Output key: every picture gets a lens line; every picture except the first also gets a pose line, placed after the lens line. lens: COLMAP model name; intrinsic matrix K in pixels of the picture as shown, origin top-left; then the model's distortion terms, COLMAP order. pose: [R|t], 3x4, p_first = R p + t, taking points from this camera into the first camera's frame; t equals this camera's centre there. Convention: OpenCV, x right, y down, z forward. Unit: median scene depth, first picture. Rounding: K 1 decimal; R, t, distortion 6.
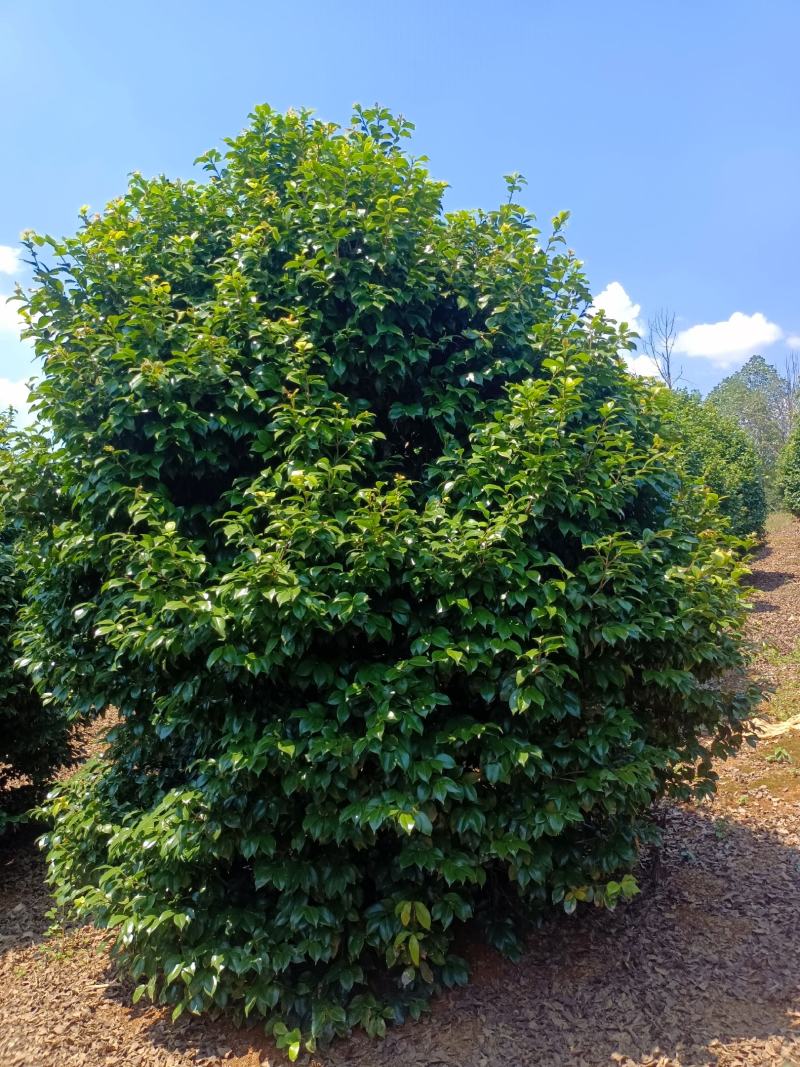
lens RADIAL K [[790.7, 0, 399.7], [0, 790.7, 534.6], [0, 0, 1]] dist [0.038375, -0.050826]
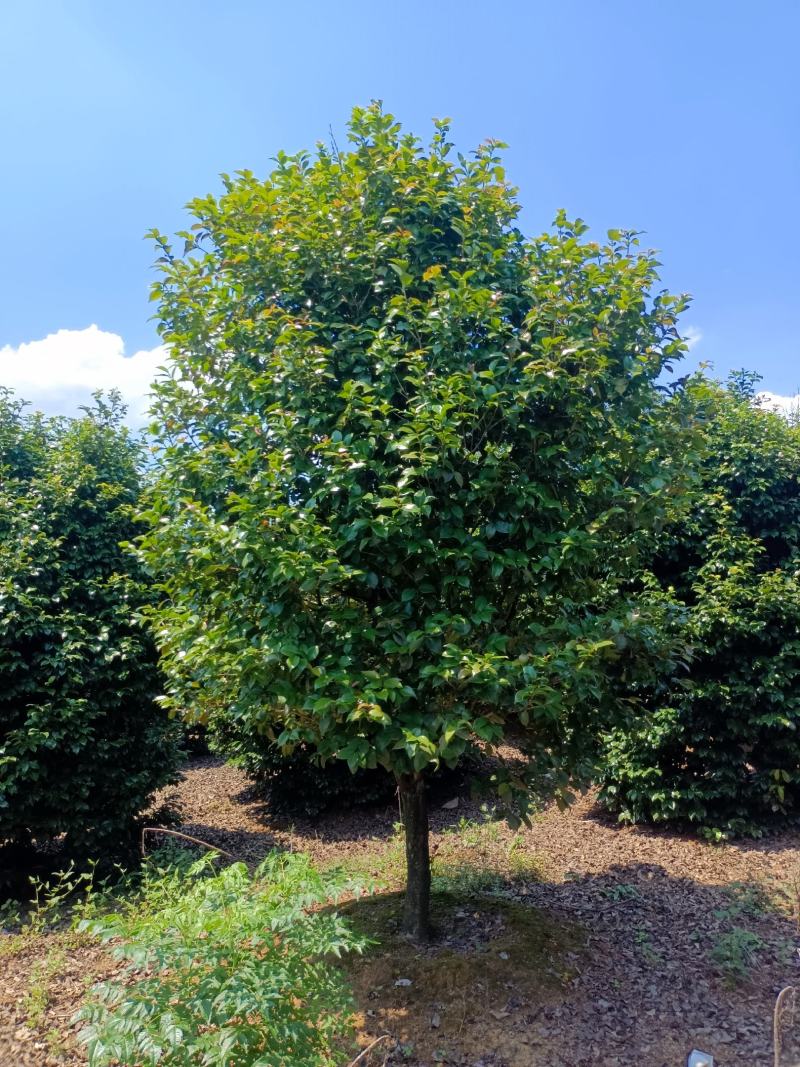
lens RADIAL K [[790.7, 0, 399.6], [0, 790.7, 531.9], [0, 0, 1]] dist [0.038375, -0.050826]
pose [[0.964094, 0.013276, -0.265229, -0.406869], [-0.029621, 0.997893, -0.057721, -0.016864], [0.263904, 0.063504, 0.962456, -1.347094]]
